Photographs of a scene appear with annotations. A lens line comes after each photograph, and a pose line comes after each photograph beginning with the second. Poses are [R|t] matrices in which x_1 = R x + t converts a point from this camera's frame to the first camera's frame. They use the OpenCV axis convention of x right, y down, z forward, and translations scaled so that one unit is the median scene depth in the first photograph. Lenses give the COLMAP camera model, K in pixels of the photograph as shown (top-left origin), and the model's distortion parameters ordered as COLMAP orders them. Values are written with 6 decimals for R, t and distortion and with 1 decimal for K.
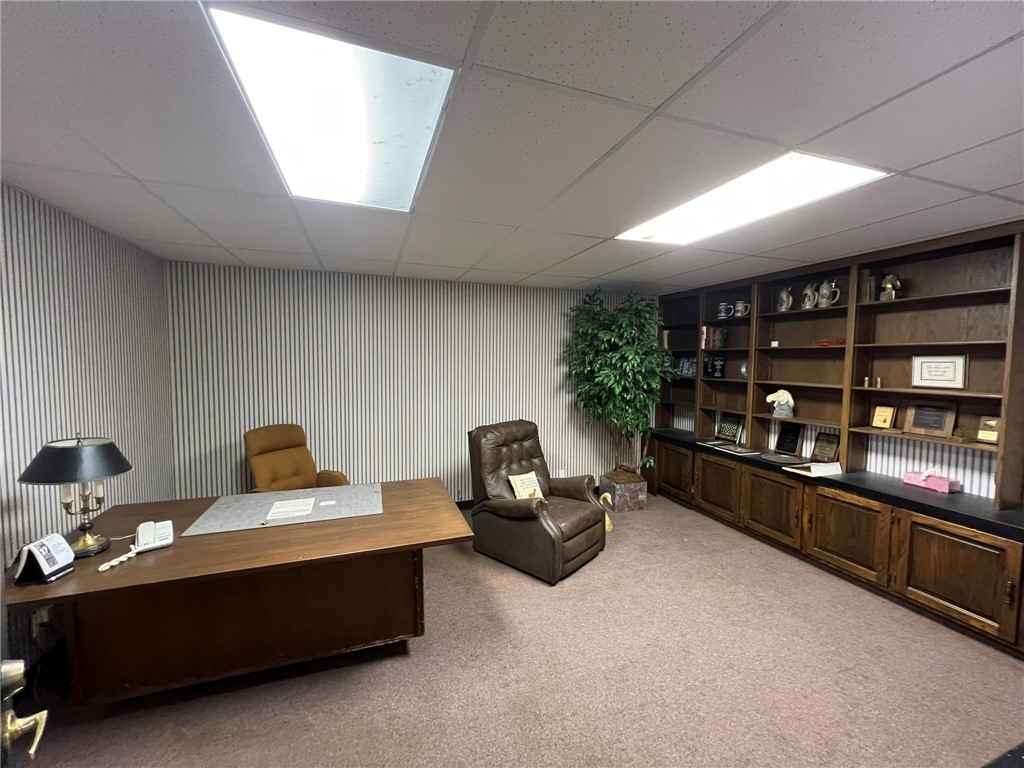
lens RADIAL K [[416.5, 0, 512.0], [0, 416.5, 384.0], [0, 0, 1]] dist [0.000891, 0.000208]
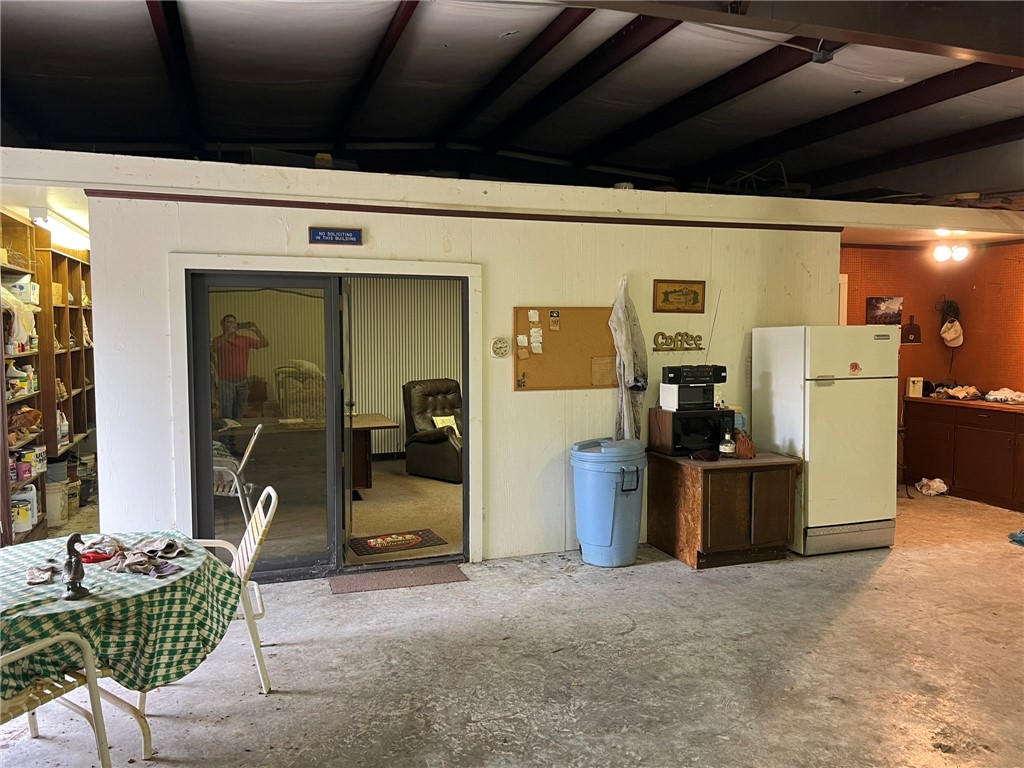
lens RADIAL K [[773.5, 0, 512.0], [0, 773.5, 384.0], [0, 0, 1]] dist [0.007011, 0.002483]
pose [[0.999971, -0.006451, -0.004153, 0.260517], [0.006516, 0.999852, 0.015953, 0.076644], [0.004050, -0.015980, 0.999864, -1.496476]]
